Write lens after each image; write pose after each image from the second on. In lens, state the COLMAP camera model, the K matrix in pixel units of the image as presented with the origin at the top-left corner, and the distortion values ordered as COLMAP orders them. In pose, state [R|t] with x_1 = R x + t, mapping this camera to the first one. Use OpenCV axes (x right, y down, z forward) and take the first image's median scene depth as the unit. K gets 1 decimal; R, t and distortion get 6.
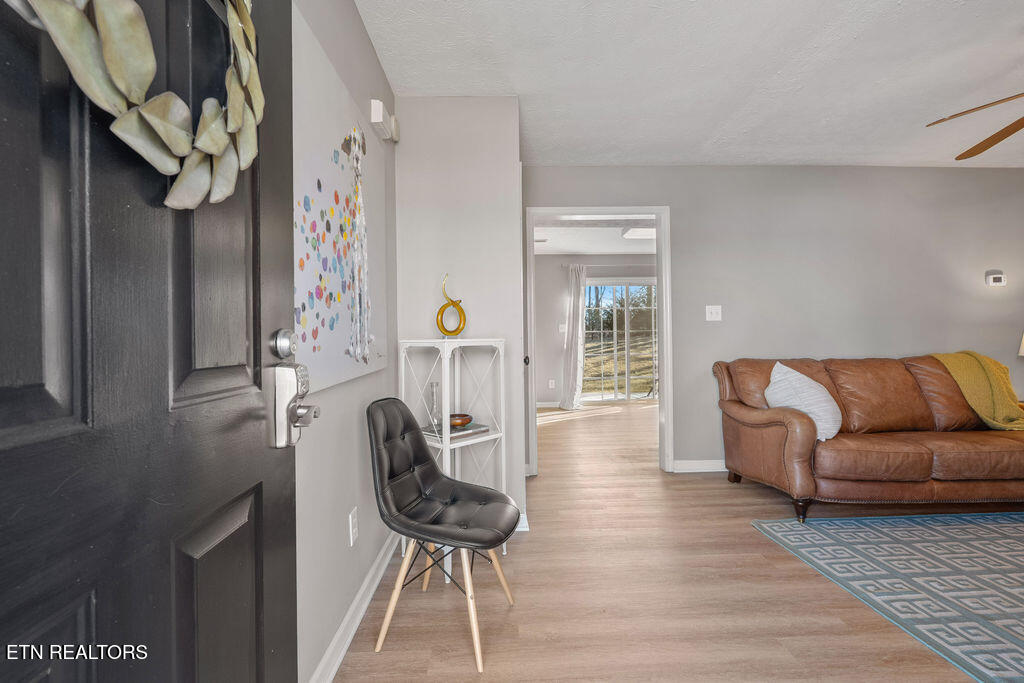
lens RADIAL K [[449.5, 0, 510.1], [0, 449.5, 335.5], [0, 0, 1]] dist [-0.001971, -0.000032]
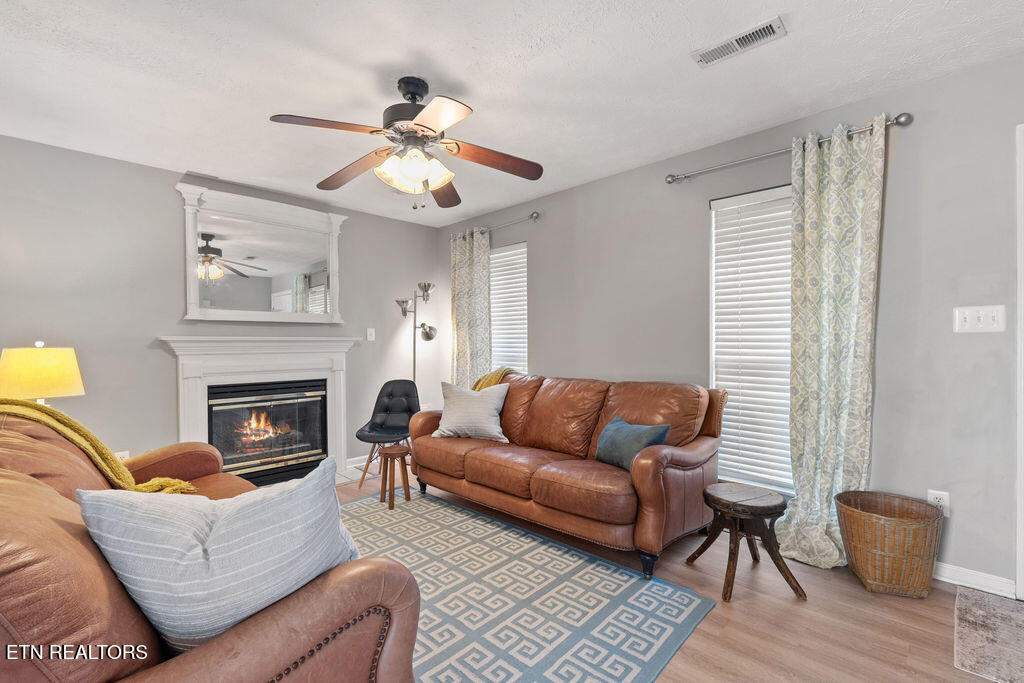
lens RADIAL K [[449.5, 0, 503.5], [0, 449.5, 344.7], [0, 0, 1]] dist [-0.001971, -0.000032]
pose [[-0.687674, 0.016093, 0.725841, 0.158763], [0.009628, 0.999869, -0.013046, -0.015899], [-0.725956, -0.001983, -0.687739, 0.774748]]
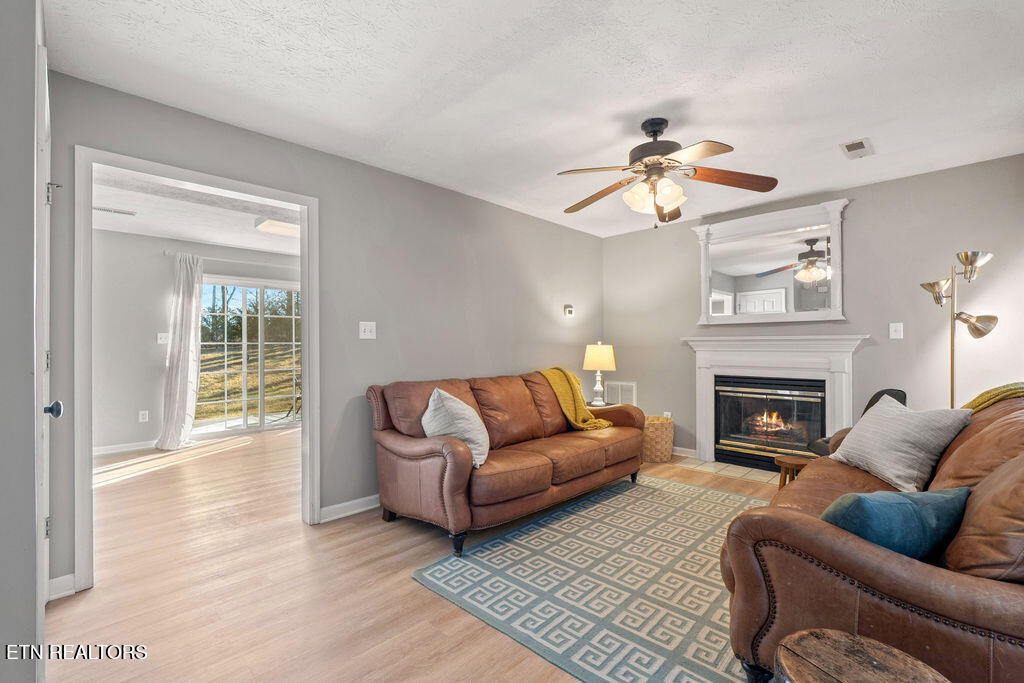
lens RADIAL K [[449.5, 0, 512.3], [0, 449.5, 342.3], [0, 0, 1]] dist [-0.001971, -0.000032]
pose [[0.722852, 0.013323, 0.690875, 0.042225], [-0.011559, 0.999907, -0.007189, -0.021184], [-0.690906, -0.002789, 0.722939, 0.148044]]
